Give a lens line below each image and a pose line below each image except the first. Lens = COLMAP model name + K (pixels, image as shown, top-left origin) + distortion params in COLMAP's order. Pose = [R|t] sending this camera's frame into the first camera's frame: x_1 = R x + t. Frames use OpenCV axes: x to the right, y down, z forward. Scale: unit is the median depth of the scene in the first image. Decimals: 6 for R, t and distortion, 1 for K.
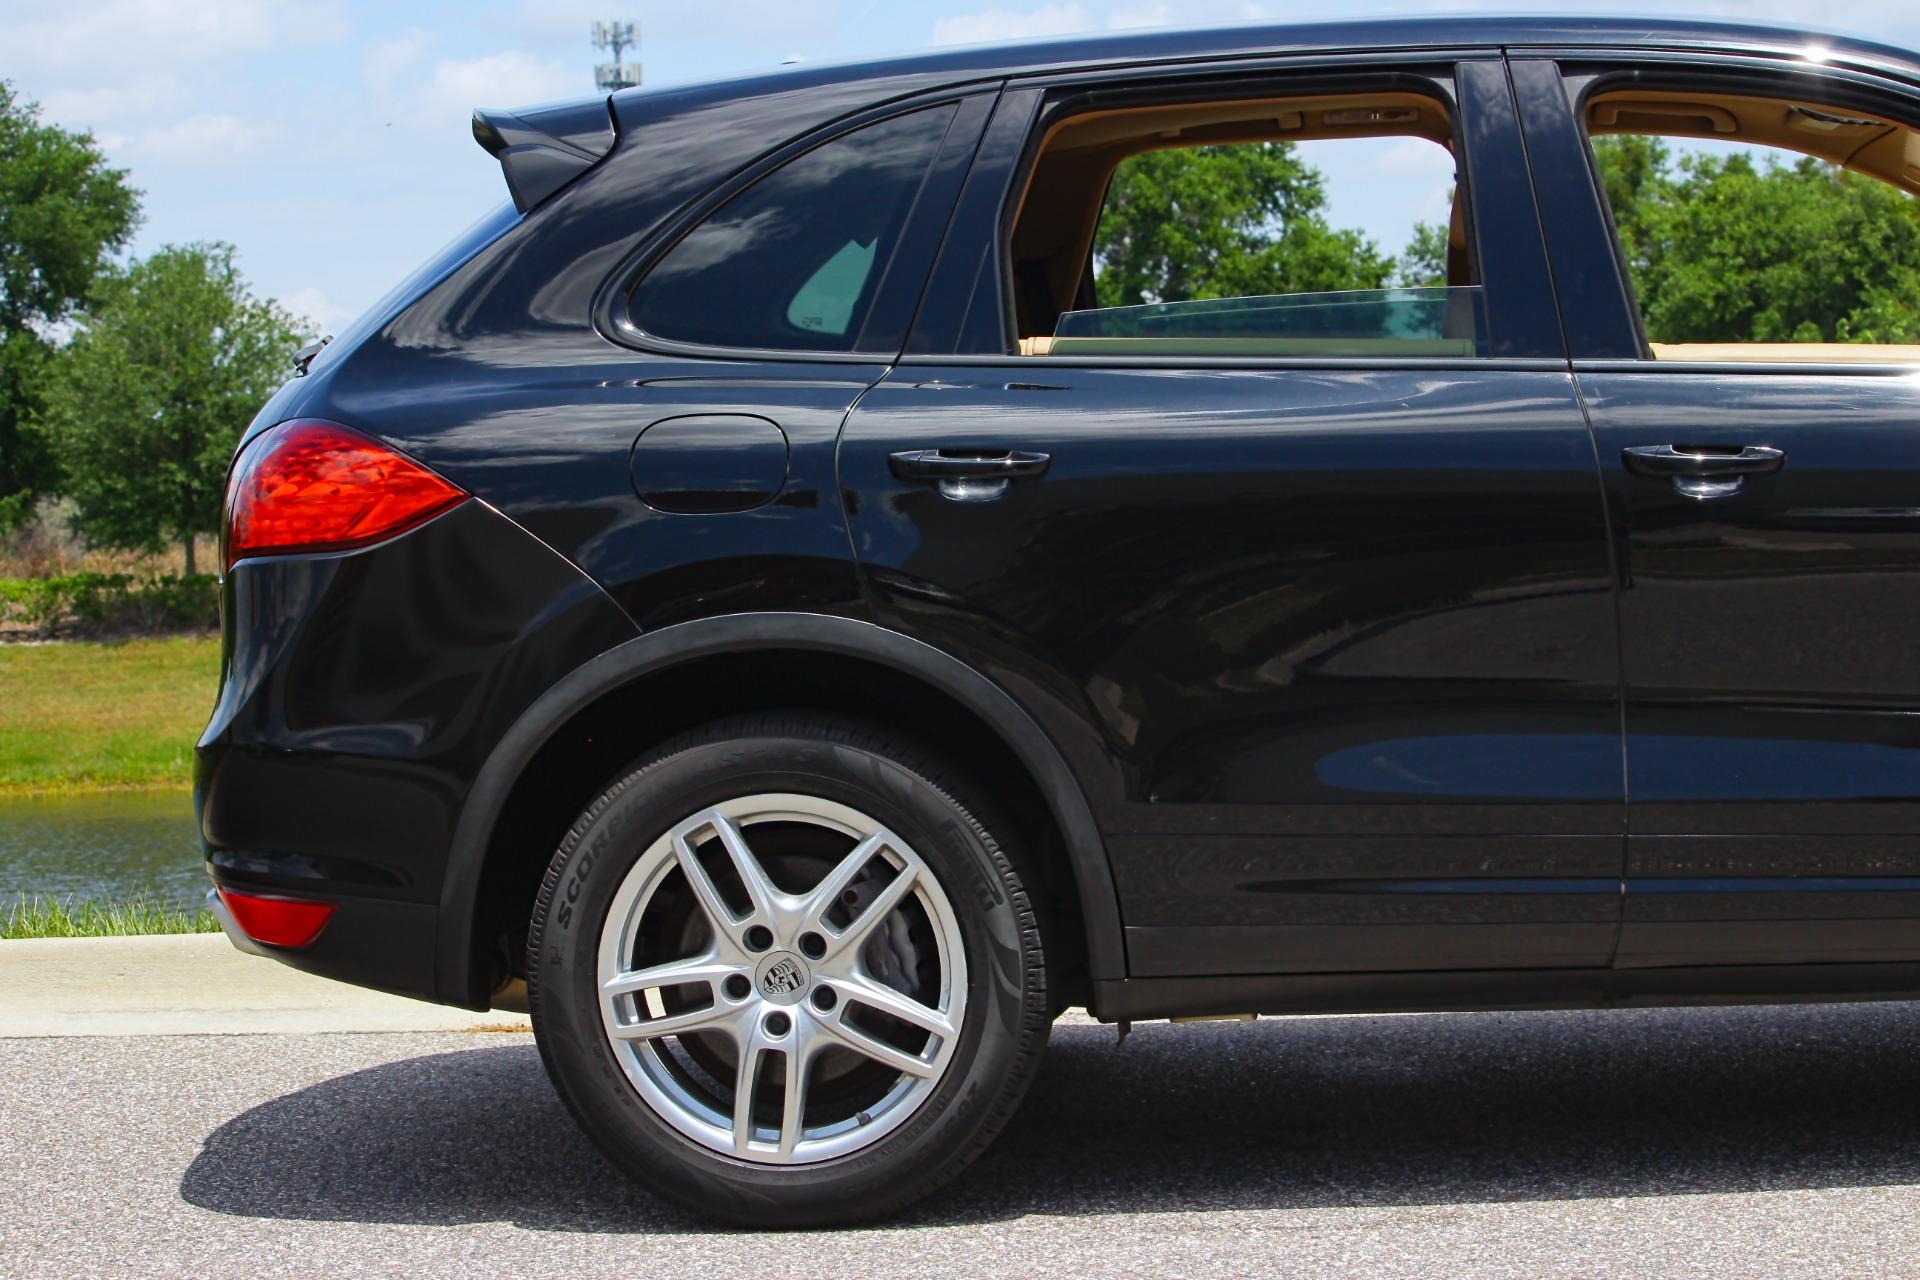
lens RADIAL K [[4941.9, 0, 960.6], [0, 4941.9, 622.4], [0, 0, 1]] dist [-0.429290, 0.000000]
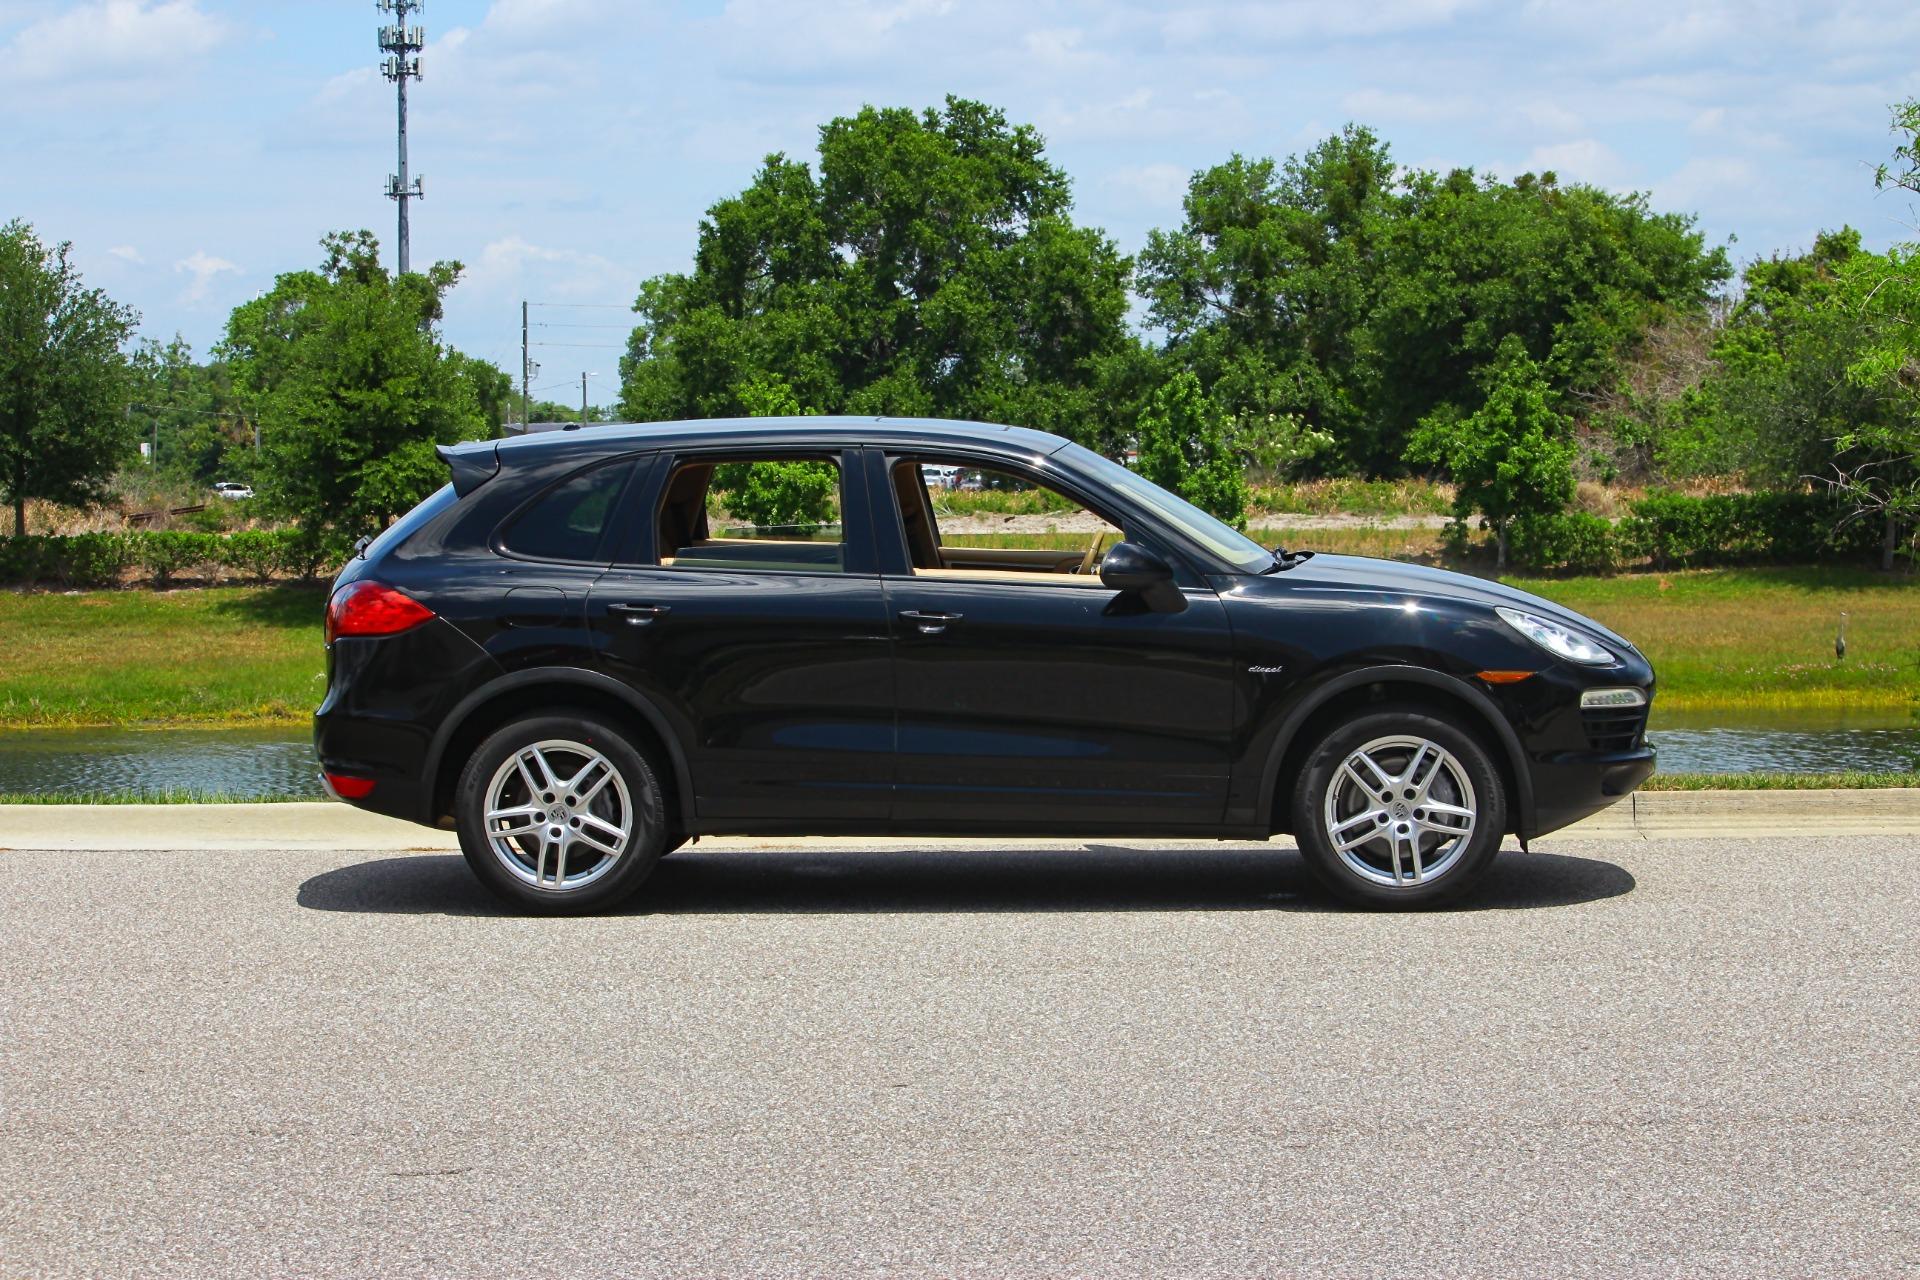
lens RADIAL K [[4941.9, 0, 999.8], [0, 4941.9, 732.5], [0, 0, 1]] dist [-0.429290, 0.000000]
pose [[0.998057, 0.026760, 0.056277, 0.044832], [-0.028446, 0.999164, 0.029369, -0.047771], [-0.055444, -0.030913, 0.997983, -1.476838]]
